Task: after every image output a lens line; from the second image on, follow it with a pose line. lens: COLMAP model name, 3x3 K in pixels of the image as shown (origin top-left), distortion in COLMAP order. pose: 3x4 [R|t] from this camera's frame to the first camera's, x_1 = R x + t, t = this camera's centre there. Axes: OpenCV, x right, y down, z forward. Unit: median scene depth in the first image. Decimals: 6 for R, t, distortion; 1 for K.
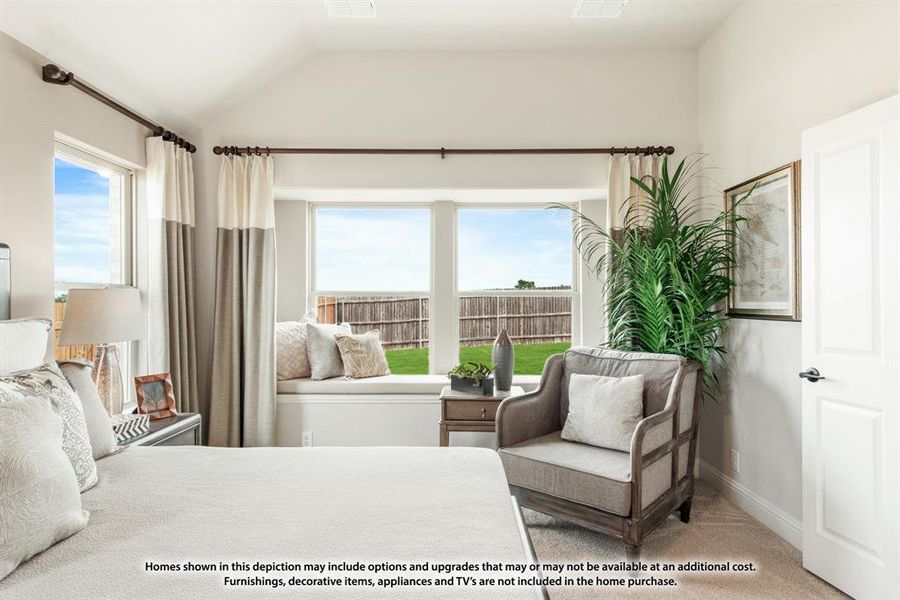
lens RADIAL K [[501.3, 0, 454.4], [0, 501.3, 297.9], [0, 0, 1]] dist [0.025802, -0.004690]
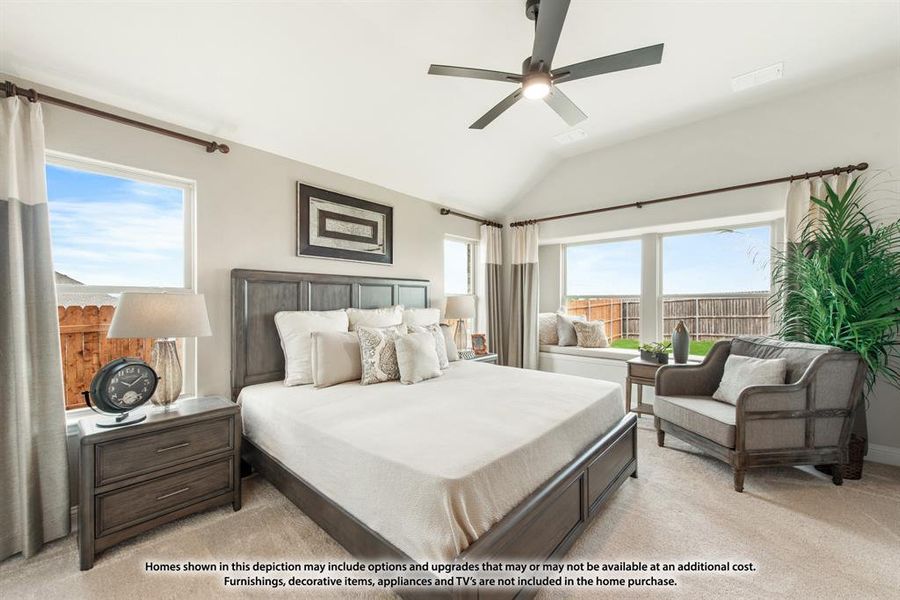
lens RADIAL K [[364.4, 0, 448.9], [0, 364.4, 303.1], [0, 0, 1]] dist [0.015734, -0.001493]
pose [[0.745889, 0.003137, -0.666063, 0.302725], [0.003912, 0.999951, 0.009091, -0.001254], [0.666059, -0.009387, 0.745840, -0.231954]]
